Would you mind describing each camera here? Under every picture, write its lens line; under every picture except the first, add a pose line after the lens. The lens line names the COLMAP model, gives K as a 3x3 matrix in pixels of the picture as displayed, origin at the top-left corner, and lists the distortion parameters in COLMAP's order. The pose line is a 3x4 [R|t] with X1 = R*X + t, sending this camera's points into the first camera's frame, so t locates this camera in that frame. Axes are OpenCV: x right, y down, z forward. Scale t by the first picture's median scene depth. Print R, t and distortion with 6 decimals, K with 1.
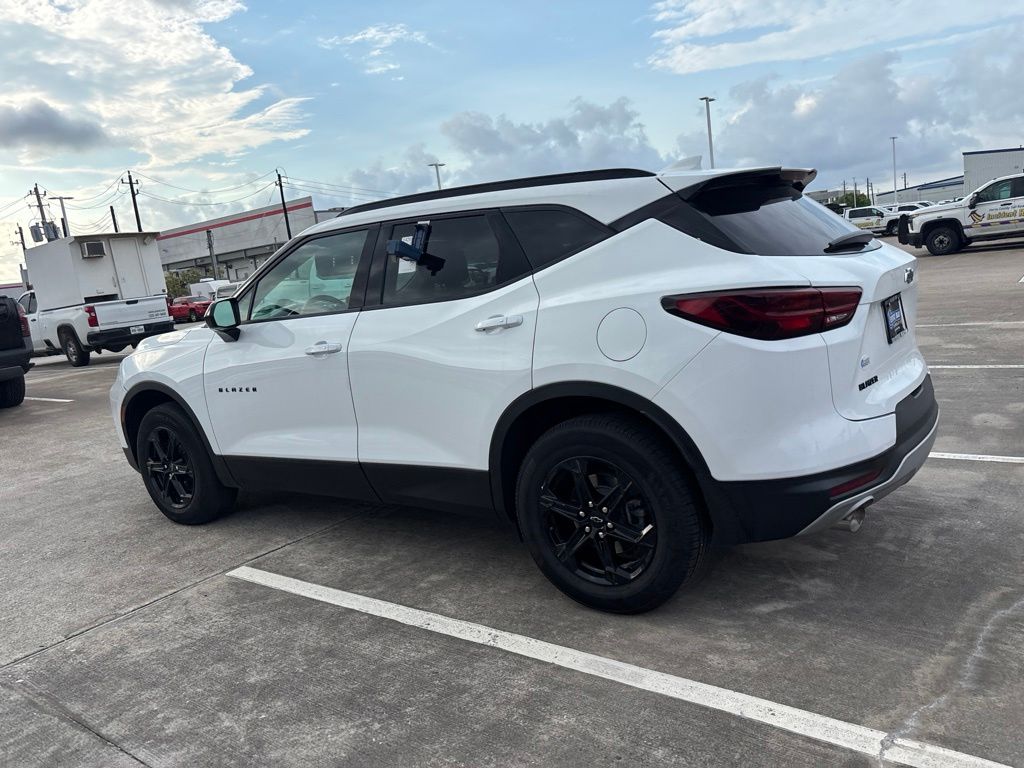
lens RADIAL K [[820.6, 0, 512.0], [0, 820.6, 384.0], [0, 0, 1]] dist [0.085209, -0.003947]
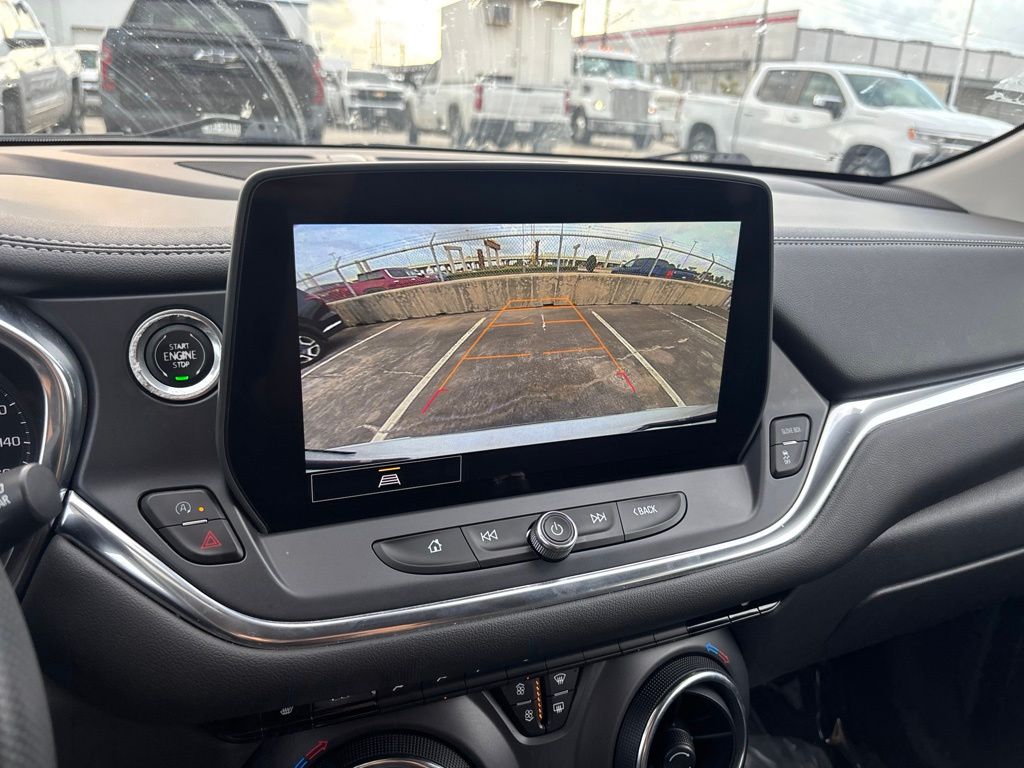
lens RADIAL K [[815.2, 0, 512.0], [0, 815.2, 384.0], [0, 0, 1]] dist [0.052526, 0.009177]
pose [[0.852275, 0.323828, -0.410807, -0.036391], [-0.234118, 0.938433, 0.254031, -0.026800], [0.467778, -0.120327, 0.875617, 0.241679]]
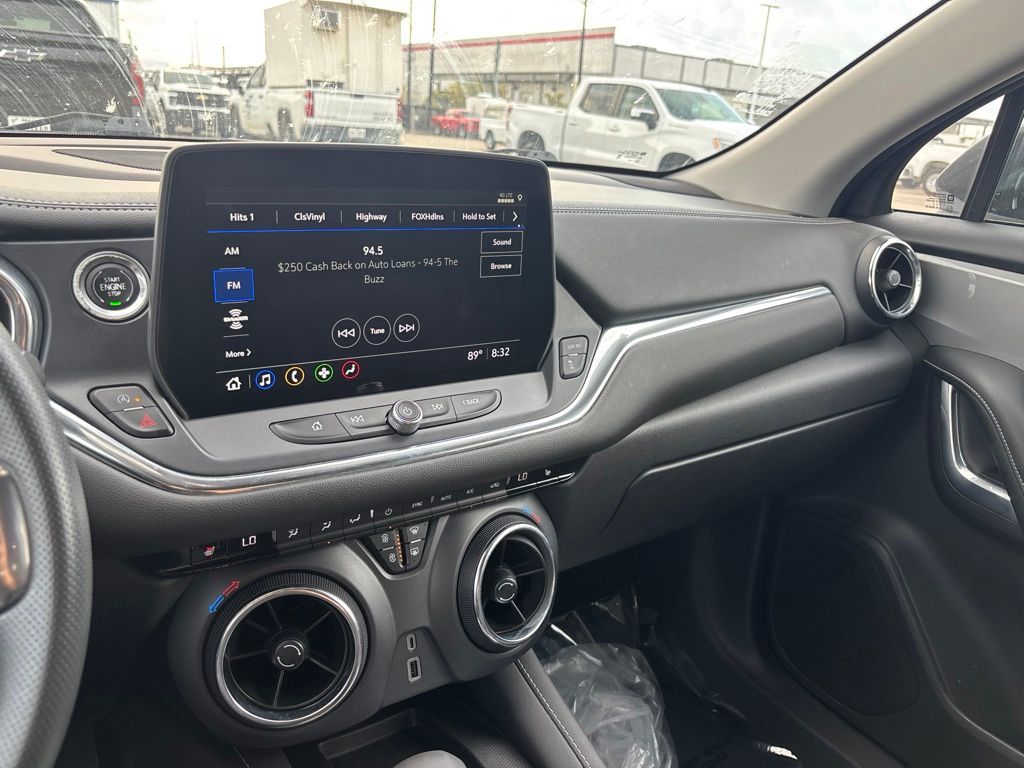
lens RADIAL K [[820.6, 0, 512.0], [0, 820.6, 384.0], [0, 0, 1]] dist [0.085209, -0.003947]
pose [[0.928498, 0.274111, -0.250509, -0.029955], [-0.227466, 0.953073, 0.199778, -0.025394], [0.293515, -0.128511, 0.947277, 0.229135]]
